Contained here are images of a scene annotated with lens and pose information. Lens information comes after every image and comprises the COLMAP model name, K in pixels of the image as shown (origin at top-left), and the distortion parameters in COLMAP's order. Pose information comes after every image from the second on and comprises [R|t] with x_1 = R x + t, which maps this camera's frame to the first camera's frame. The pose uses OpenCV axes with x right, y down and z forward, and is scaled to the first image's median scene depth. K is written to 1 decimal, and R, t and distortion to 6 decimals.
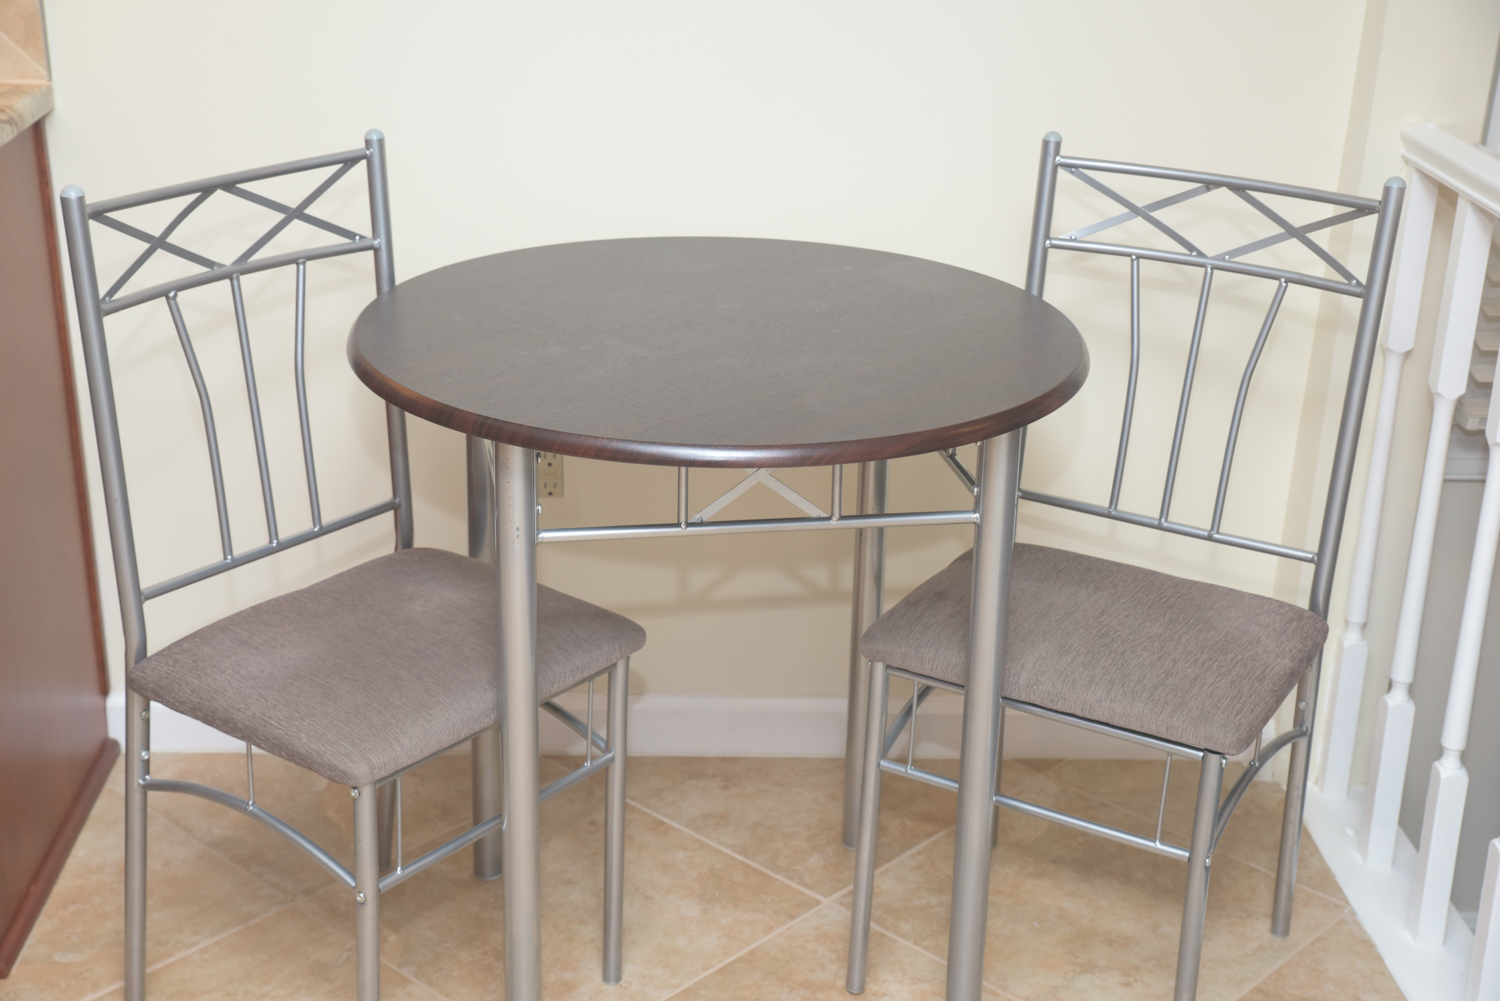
lens RADIAL K [[2127.0, 0, 747.4], [0, 2127.0, 500.2], [0, 0, 1]] dist [0.098040, 0.000000]
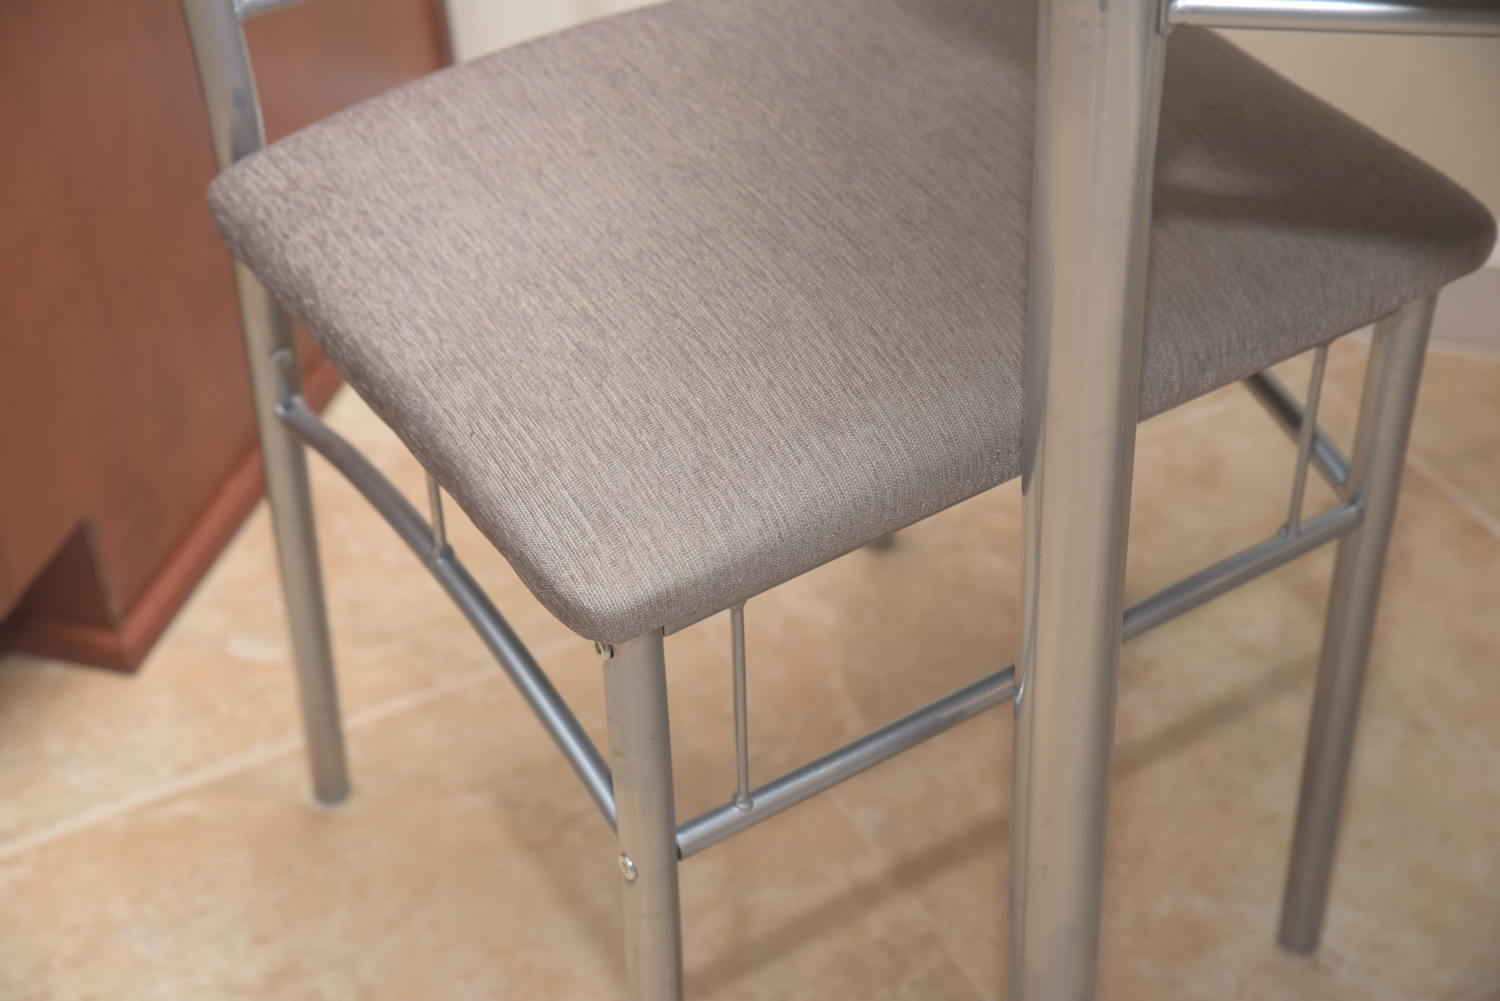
lens RADIAL K [[2535.2, 0, 738.5], [0, 2535.2, 499.4], [0, 0, 1]] dist [0.102113, 0.000000]
pose [[0.935864, 0.170630, -0.308291, -0.024192], [-0.067073, 0.945200, 0.319527, -0.025026], [0.345918, -0.278356, 0.896024, 0.509816]]
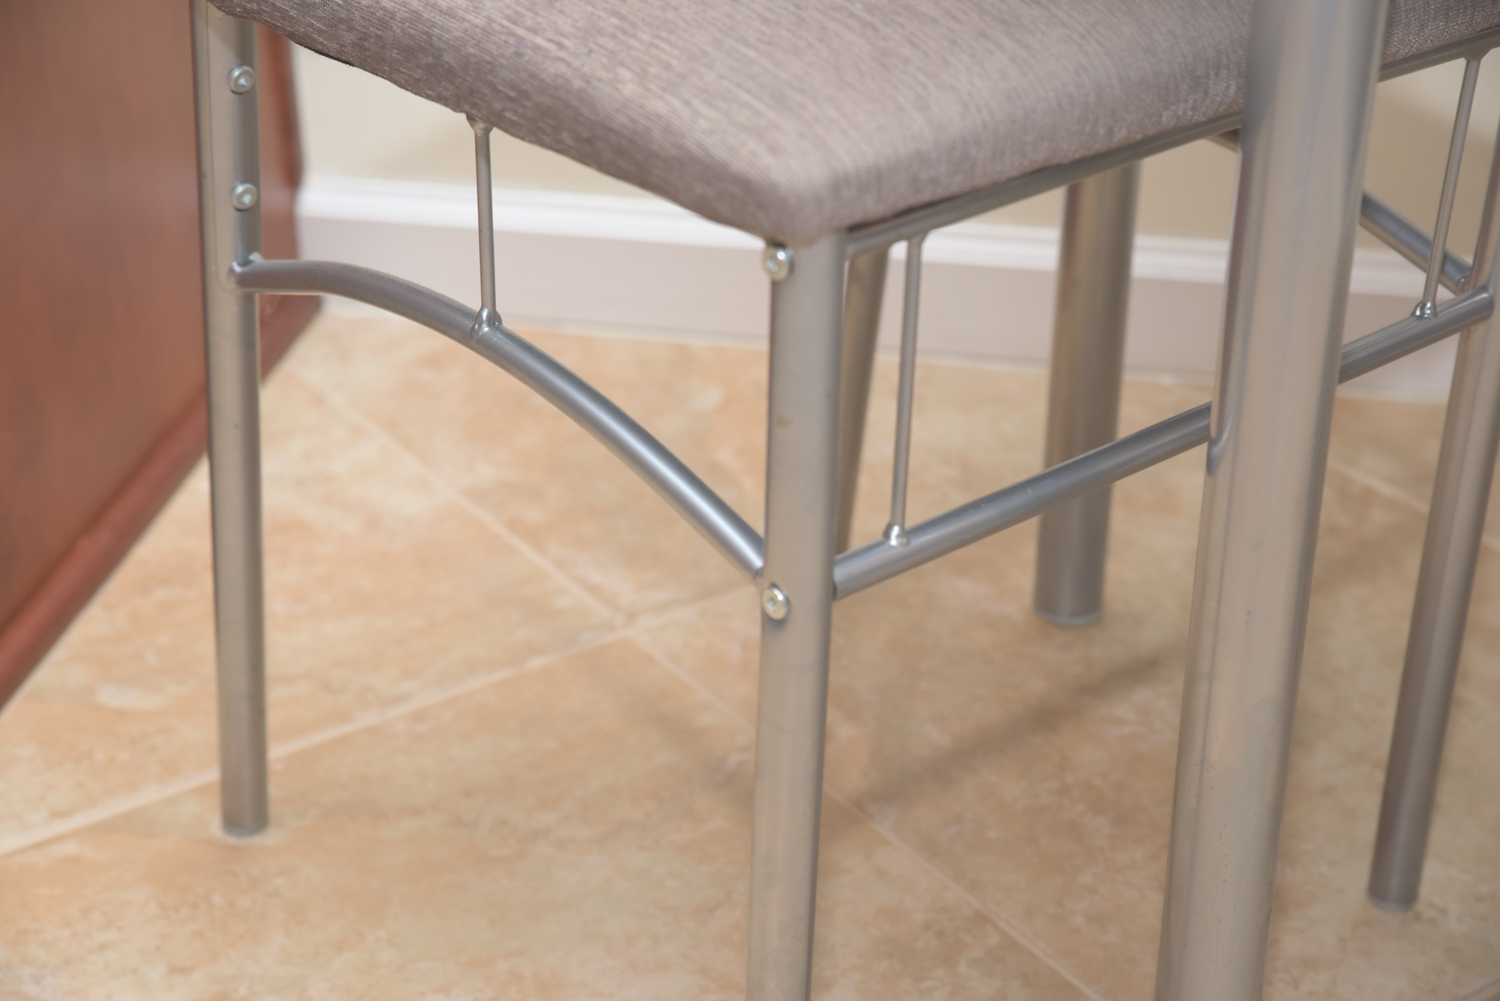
lens RADIAL K [[2535.2, 0, 741.6], [0, 2535.2, 496.8], [0, 0, 1]] dist [0.102113, 0.000000]
pose [[0.977317, 0.080467, -0.195900, -0.094193], [-0.059549, 0.992099, 0.110428, 0.107295], [0.203238, -0.096258, 0.974386, 0.527194]]
